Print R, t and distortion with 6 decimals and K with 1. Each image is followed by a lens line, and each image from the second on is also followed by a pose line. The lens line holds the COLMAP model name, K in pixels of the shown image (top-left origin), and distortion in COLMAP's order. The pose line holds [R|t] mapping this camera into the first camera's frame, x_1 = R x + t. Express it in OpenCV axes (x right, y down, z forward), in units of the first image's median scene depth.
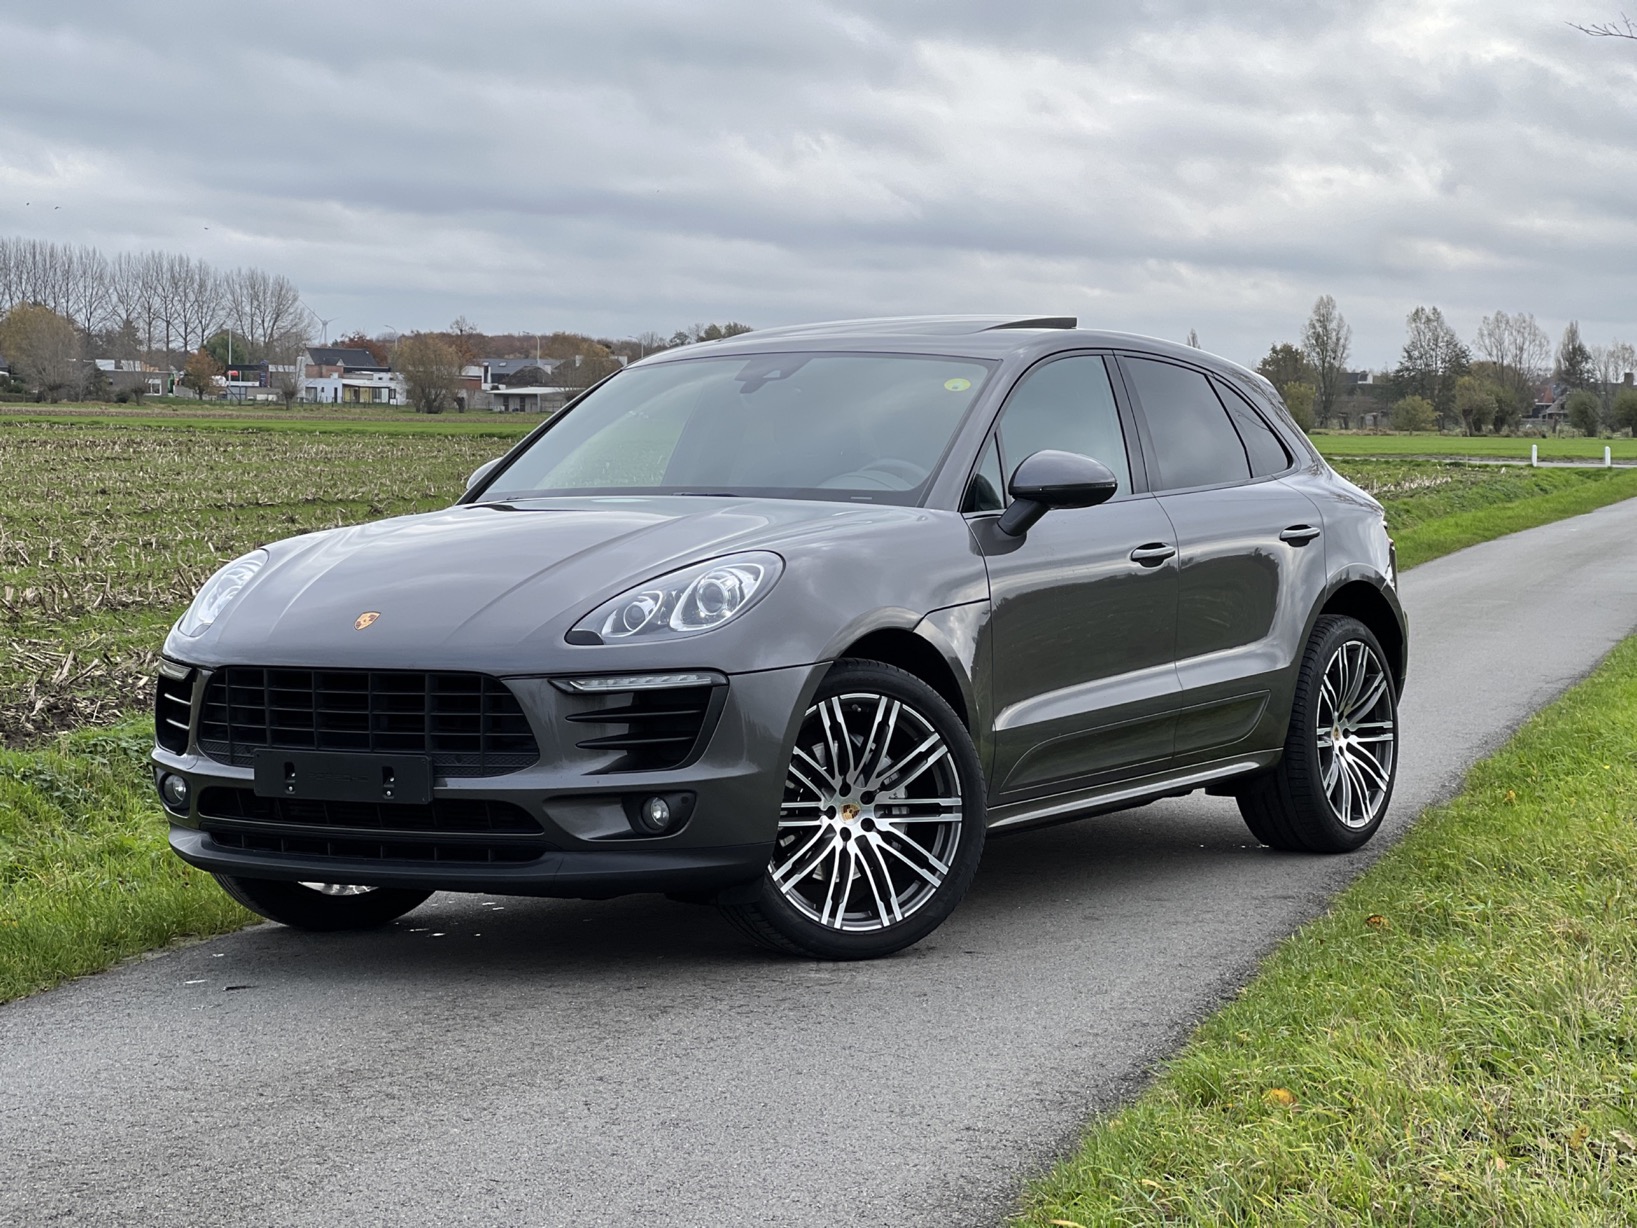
lens RADIAL K [[3661.8, 0, 772.8], [0, 3661.8, 608.4], [0, 0, 1]] dist [0.031455, 3.216601]
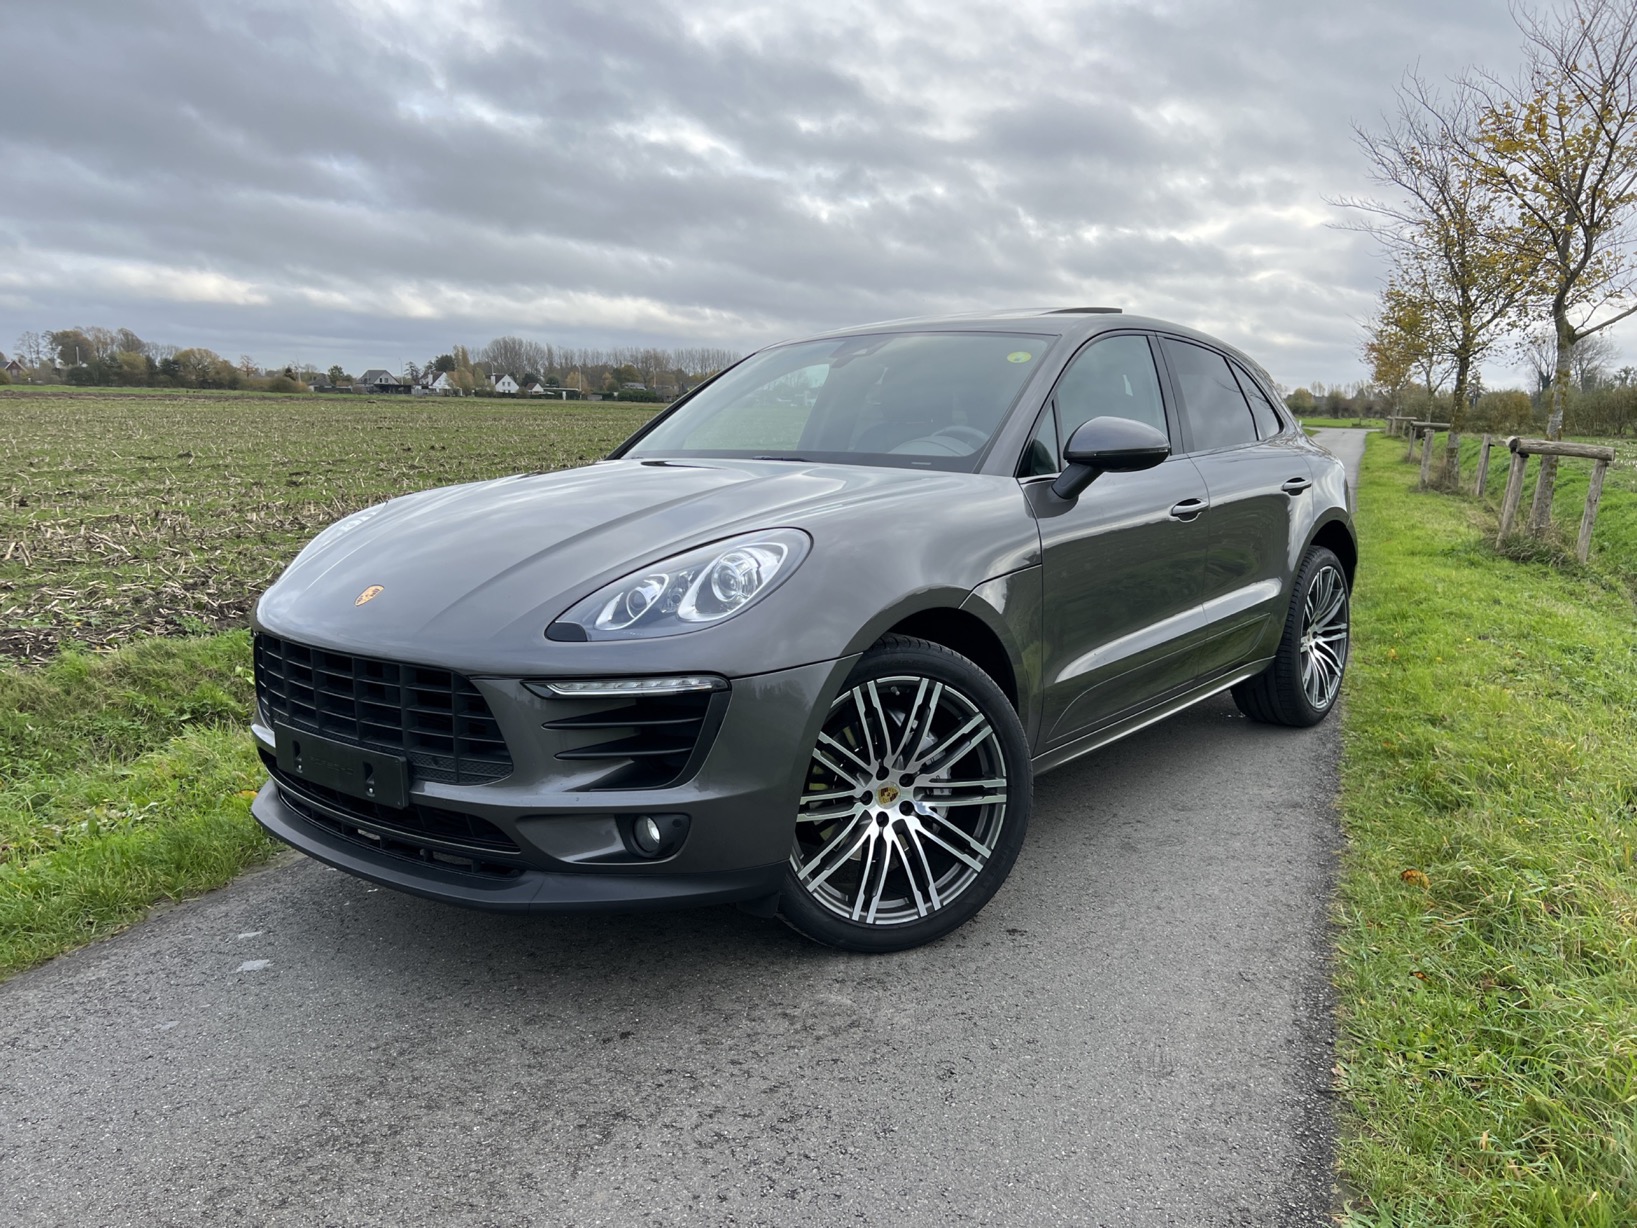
lens RADIAL K [[1237.4, 0, 811.9], [0, 1237.4, 606.0], [0, 0, 1]] dist [0.122180, -0.197720]
pose [[0.992468, 0.022242, -0.120464, 0.039559], [-0.009454, 0.994353, 0.105703, -0.028373], [0.122135, -0.103768, 0.987074, 0.682173]]
